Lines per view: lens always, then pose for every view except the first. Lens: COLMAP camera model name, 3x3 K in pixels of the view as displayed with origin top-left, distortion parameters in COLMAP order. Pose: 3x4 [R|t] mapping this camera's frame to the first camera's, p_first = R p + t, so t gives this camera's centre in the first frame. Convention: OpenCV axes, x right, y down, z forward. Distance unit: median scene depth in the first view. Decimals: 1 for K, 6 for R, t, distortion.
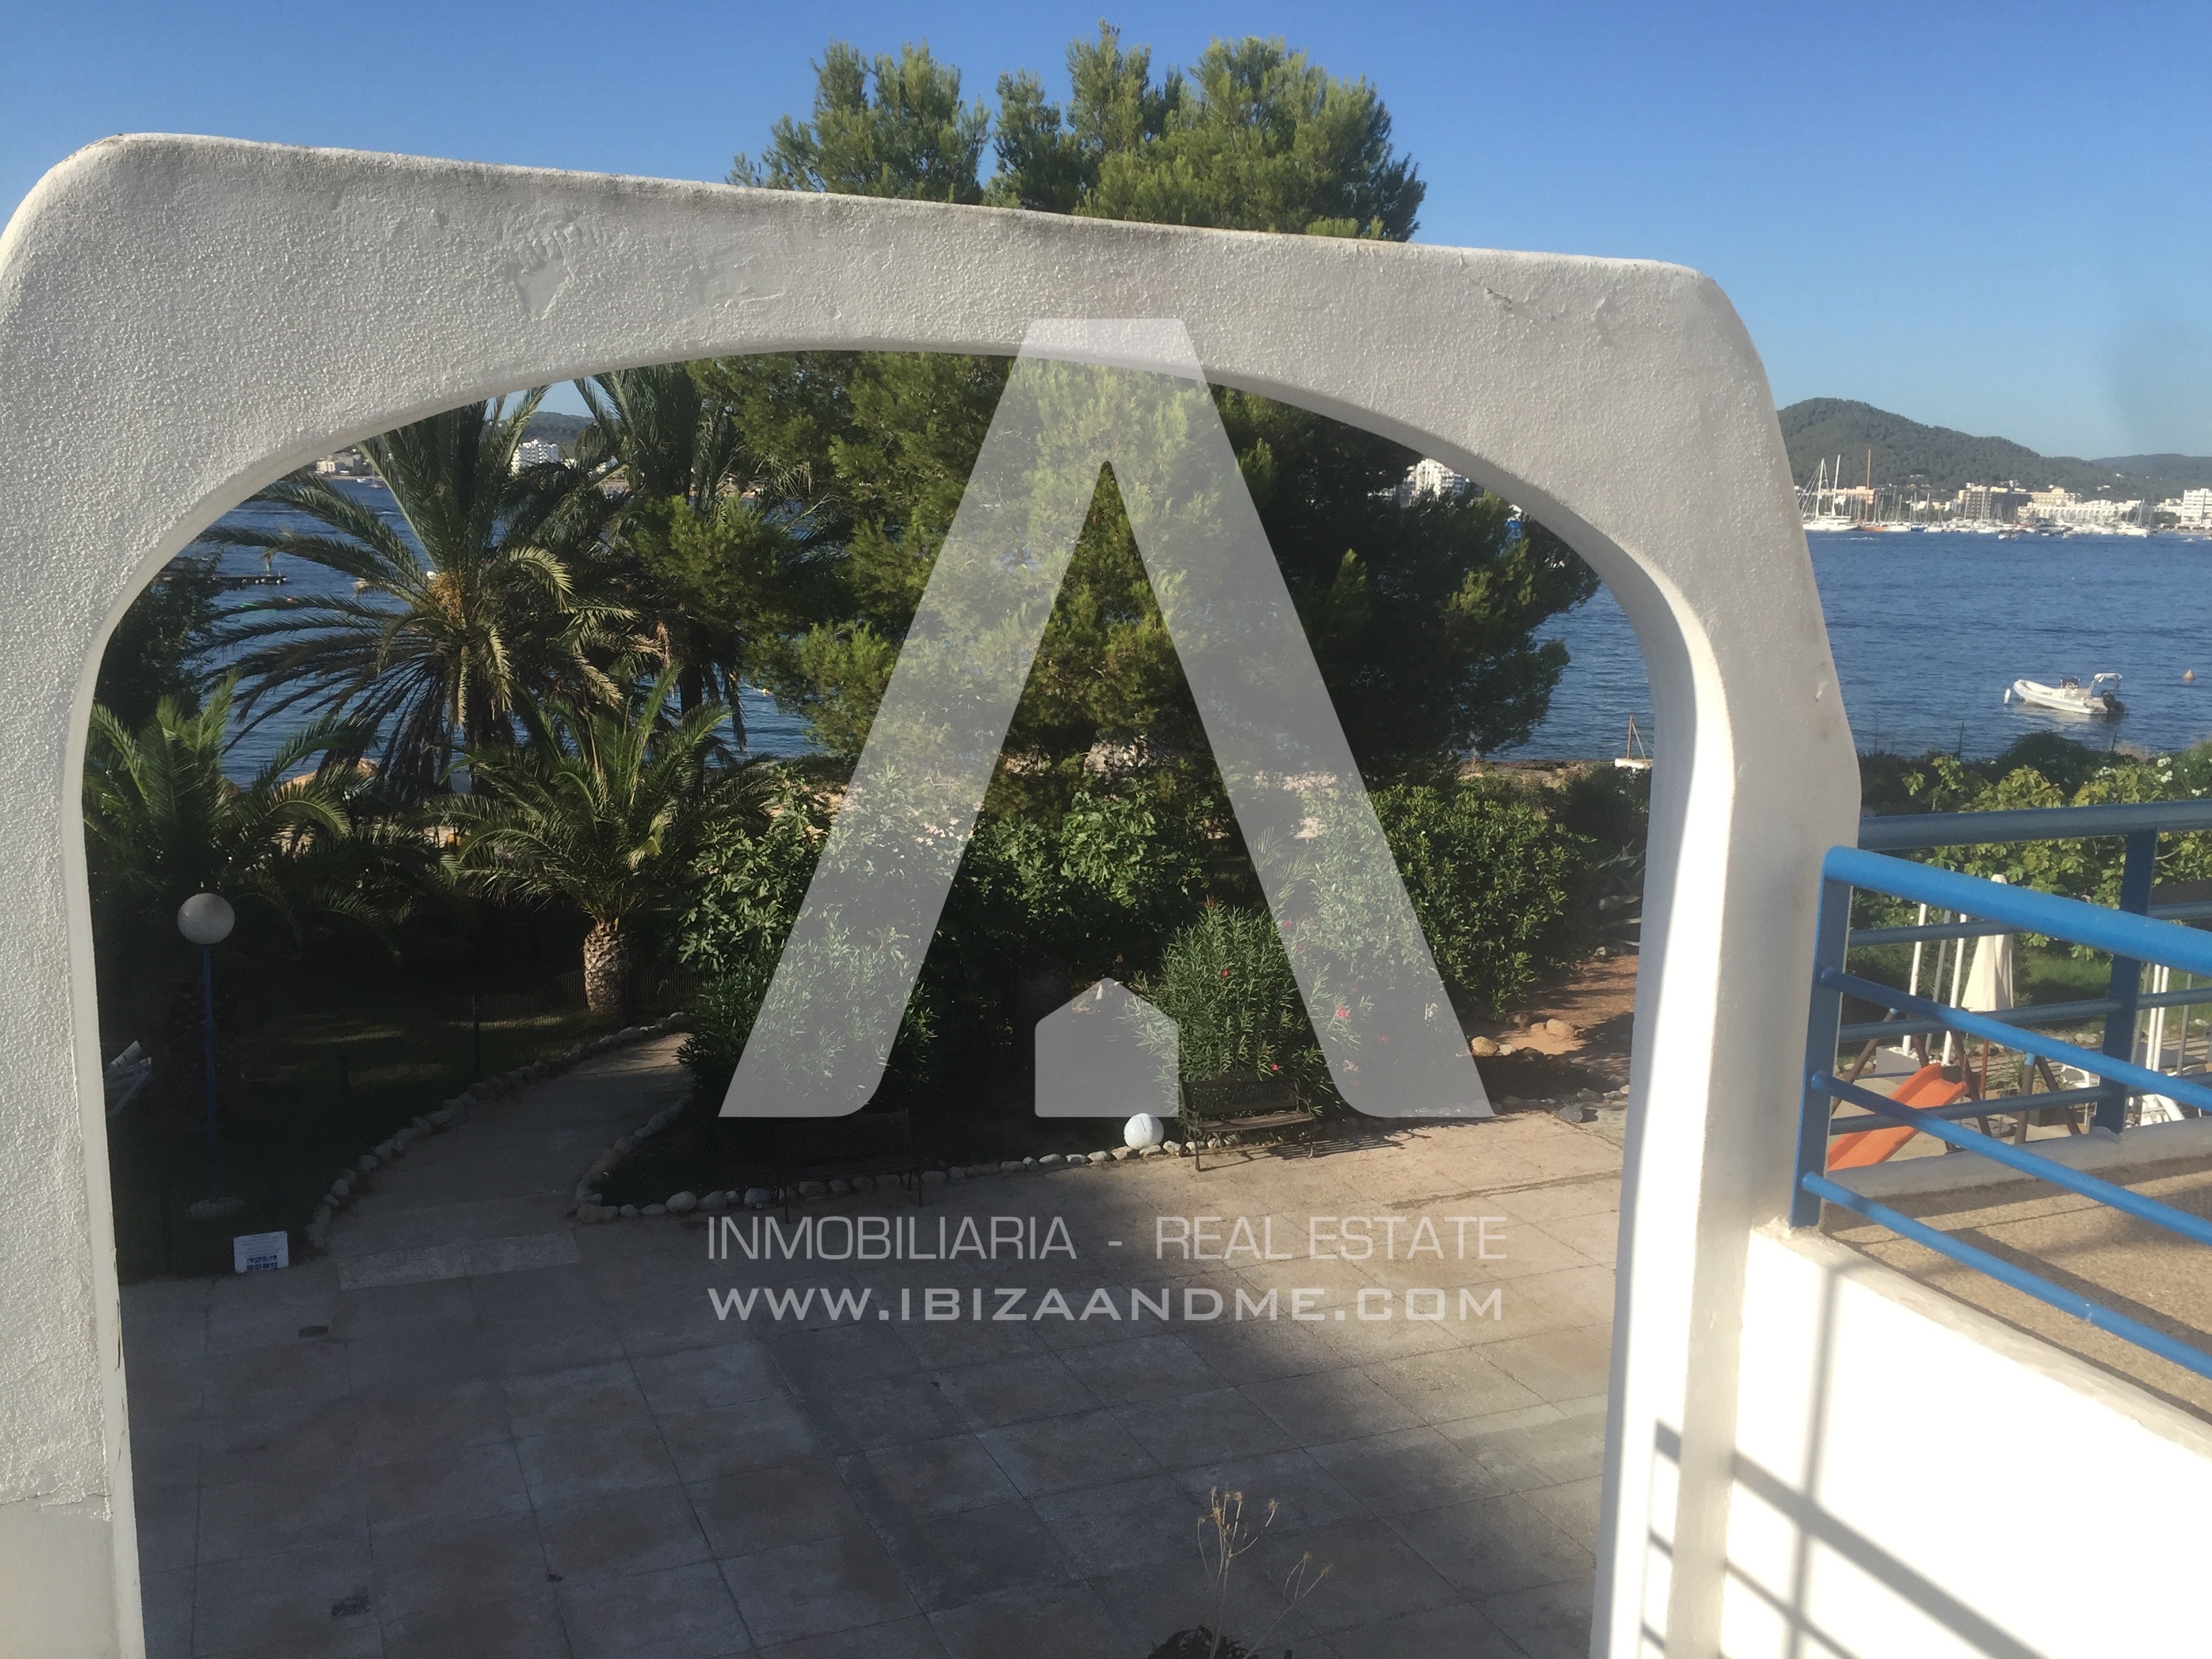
lens RADIAL K [[1905.5, 0, 1106.0], [0, 1905.5, 829.5], [0, 0, 1]] dist [0.097280, -0.144001]
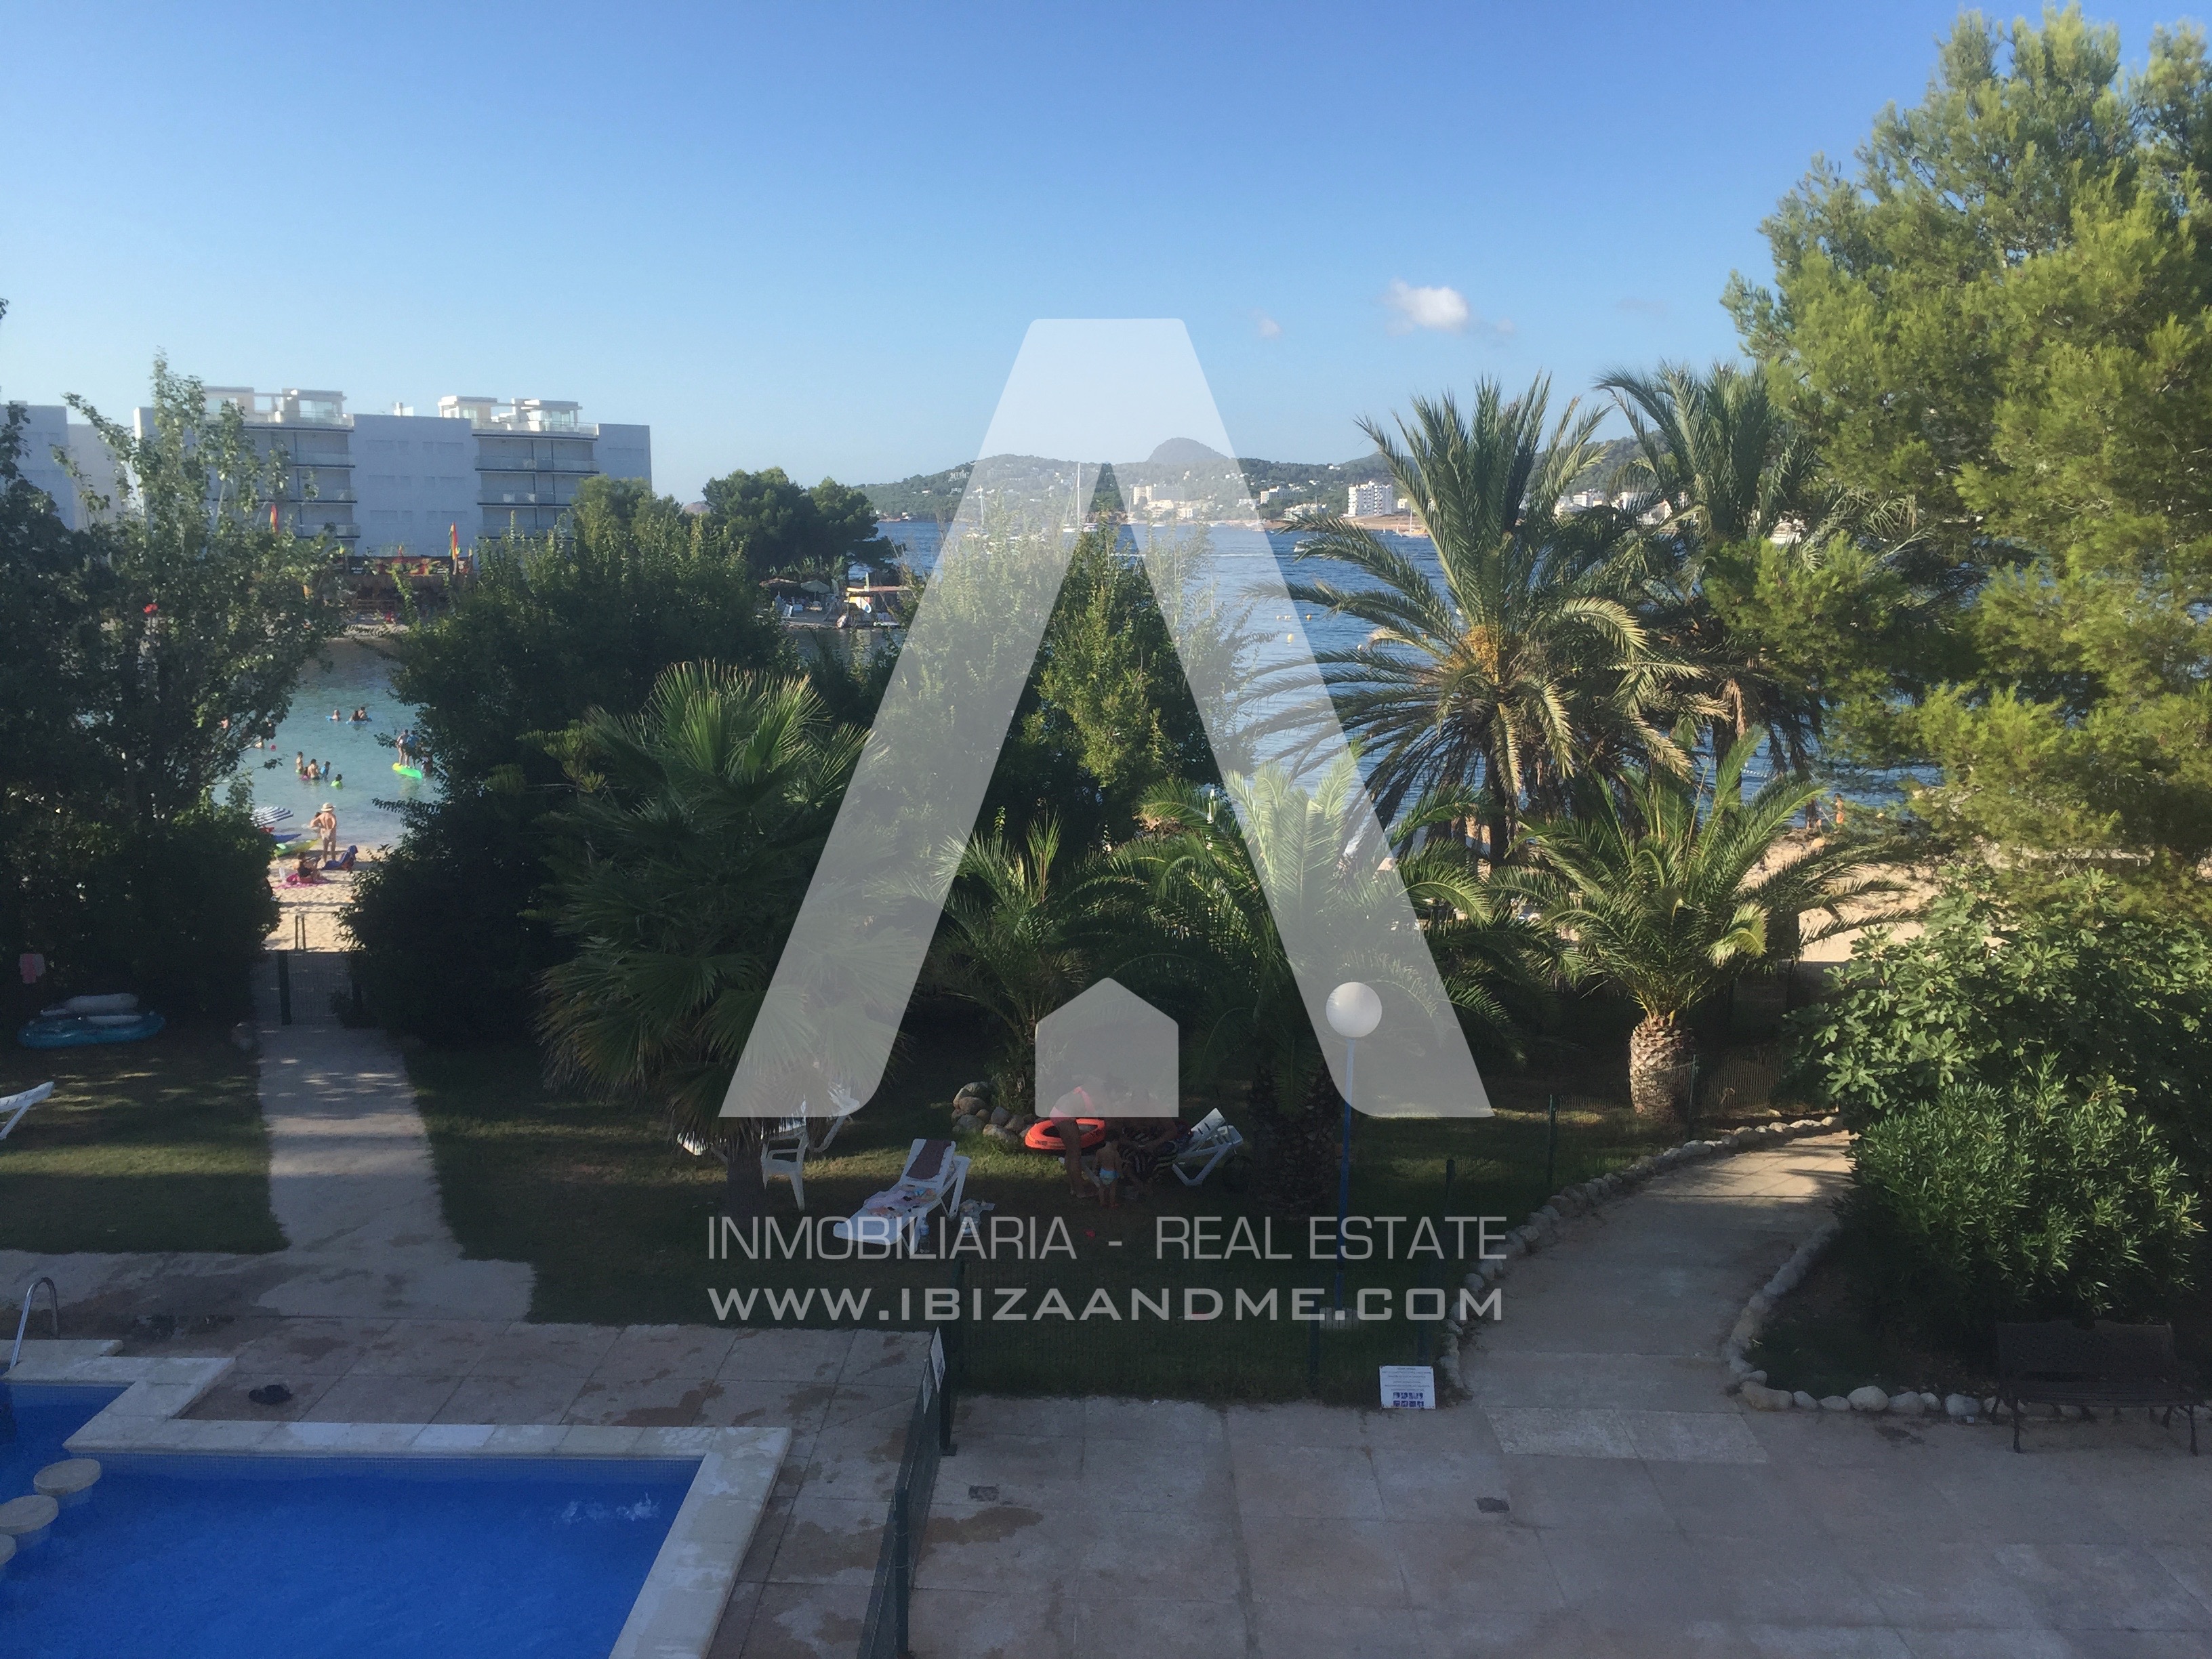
lens RADIAL K [[1905.5, 0, 1106.0], [0, 1905.5, 829.5], [0, 0, 1]] dist [0.097280, -0.144001]
pose [[0.912580, 0.047283, -0.406155, -0.136292], [-0.054988, 0.998460, -0.007315, -0.017575], [0.405184, 0.029009, 0.913775, 0.073365]]
